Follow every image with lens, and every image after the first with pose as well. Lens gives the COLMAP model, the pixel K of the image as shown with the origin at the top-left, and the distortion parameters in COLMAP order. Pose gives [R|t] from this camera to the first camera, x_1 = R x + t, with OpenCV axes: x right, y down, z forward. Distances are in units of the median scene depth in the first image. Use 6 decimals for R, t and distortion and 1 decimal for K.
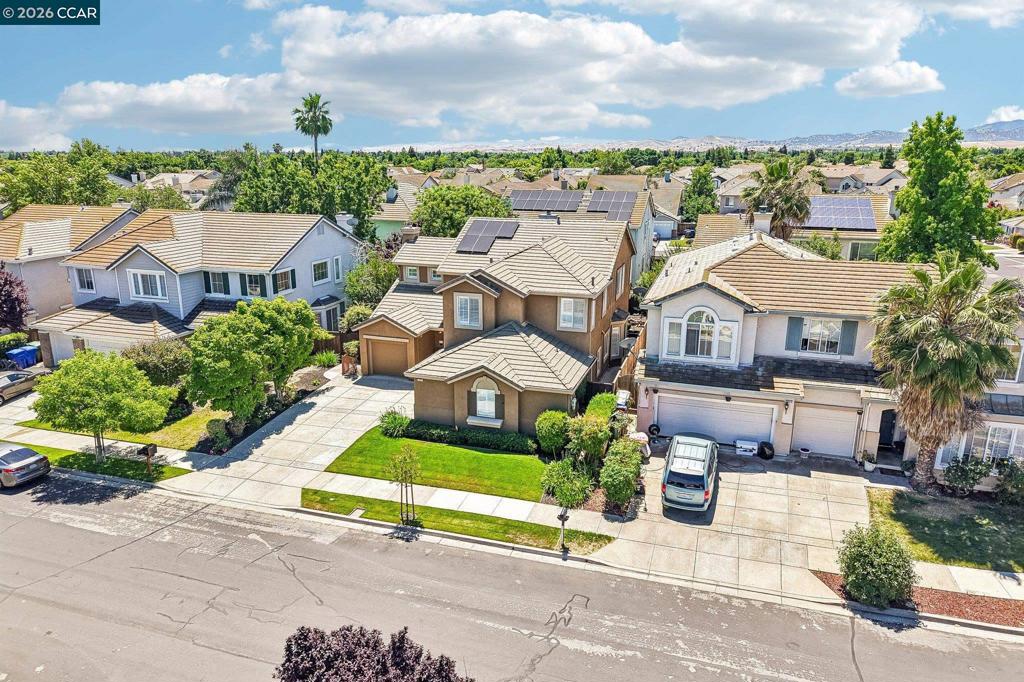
lens RADIAL K [[682.8, 0, 512.0], [0, 682.8, 341.0], [0, 0, 1]] dist [0.038288, -0.041610]
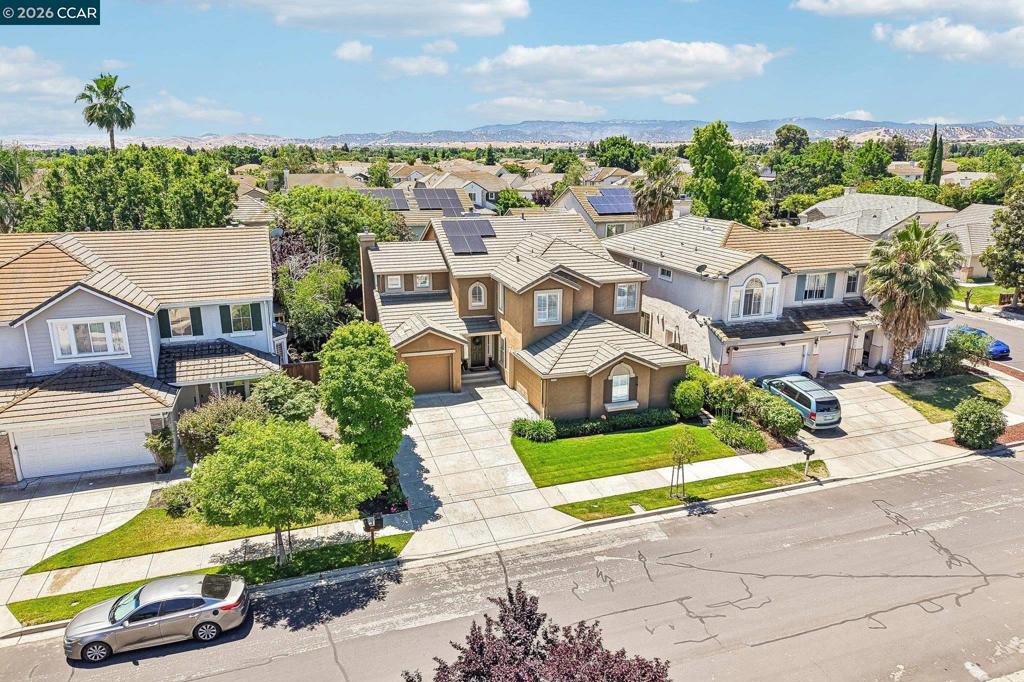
lens RADIAL K [[682.8, 0, 512.0], [0, 682.8, 341.0], [0, 0, 1]] dist [0.038288, -0.041610]
pose [[0.806786, -0.158726, 0.569124, -0.778386], [0.156921, 0.986209, 0.052599, -0.063947], [-0.569625, 0.046871, 0.820567, 0.227408]]
